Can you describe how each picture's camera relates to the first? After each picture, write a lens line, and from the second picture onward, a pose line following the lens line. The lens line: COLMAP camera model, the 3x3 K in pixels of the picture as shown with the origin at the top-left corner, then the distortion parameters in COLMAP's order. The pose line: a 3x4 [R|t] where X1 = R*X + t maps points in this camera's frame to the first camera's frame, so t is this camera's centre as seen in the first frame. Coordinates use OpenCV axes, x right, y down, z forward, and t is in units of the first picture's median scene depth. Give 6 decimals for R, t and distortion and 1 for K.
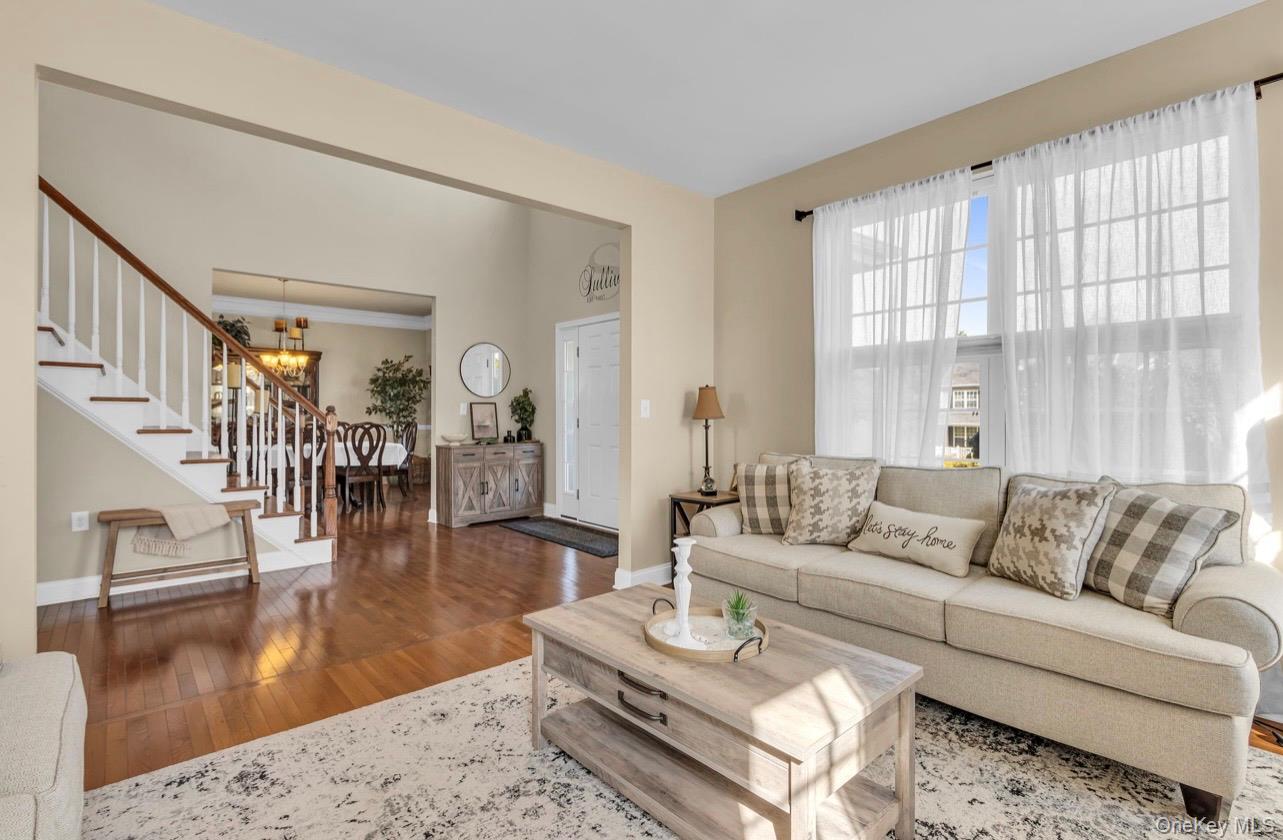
lens RADIAL K [[600.5, 0, 637.5], [0, 600.5, 412.4], [0, 0, 1]] dist [0.000536, 0.000030]
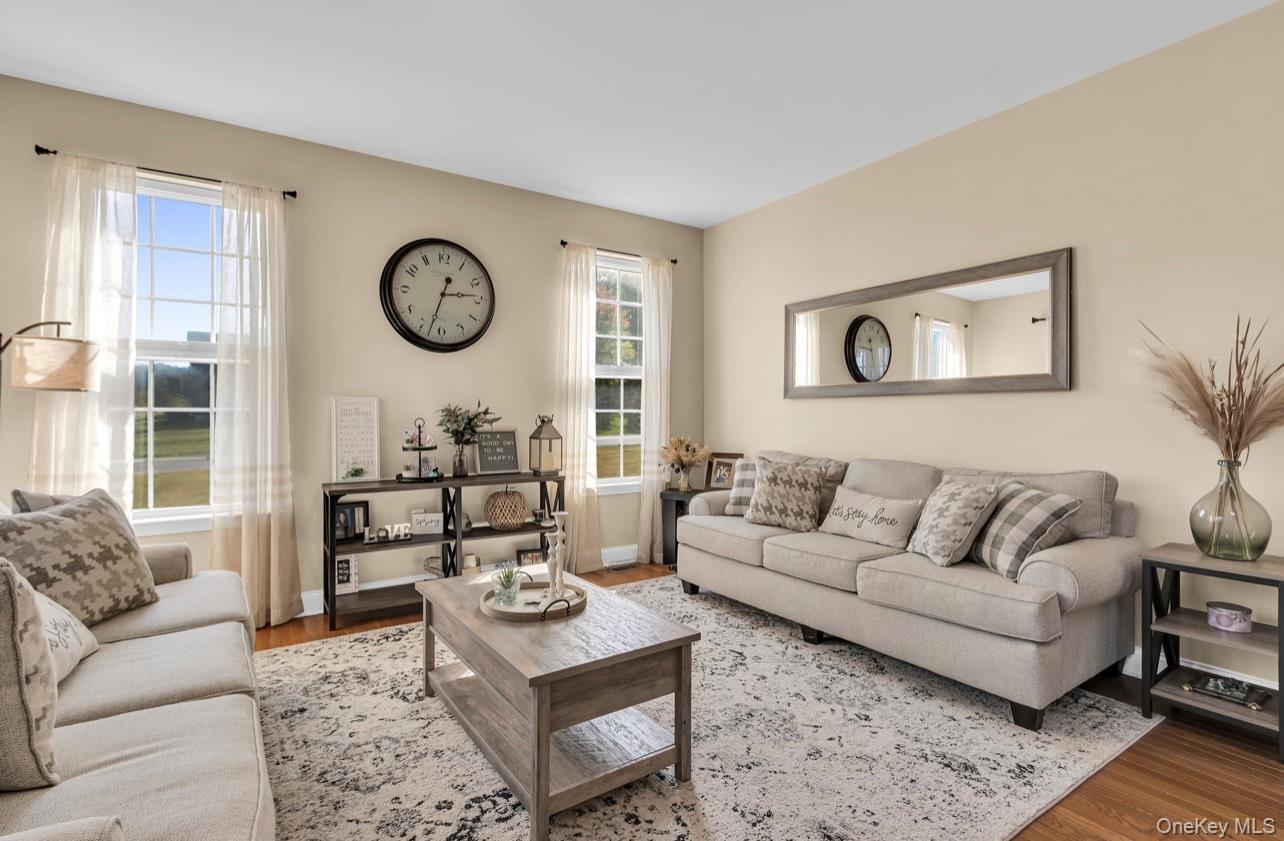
lens RADIAL K [[593.0, 0, 632.6], [0, 593.0, 418.8], [0, 0, 1]] dist [0.001206, 0.000117]
pose [[-0.990929, 0.000717, 0.134383, -0.227323], [0.001798, 0.999967, 0.007923, 0.003935], [-0.134372, 0.008093, -0.990898, 2.075129]]
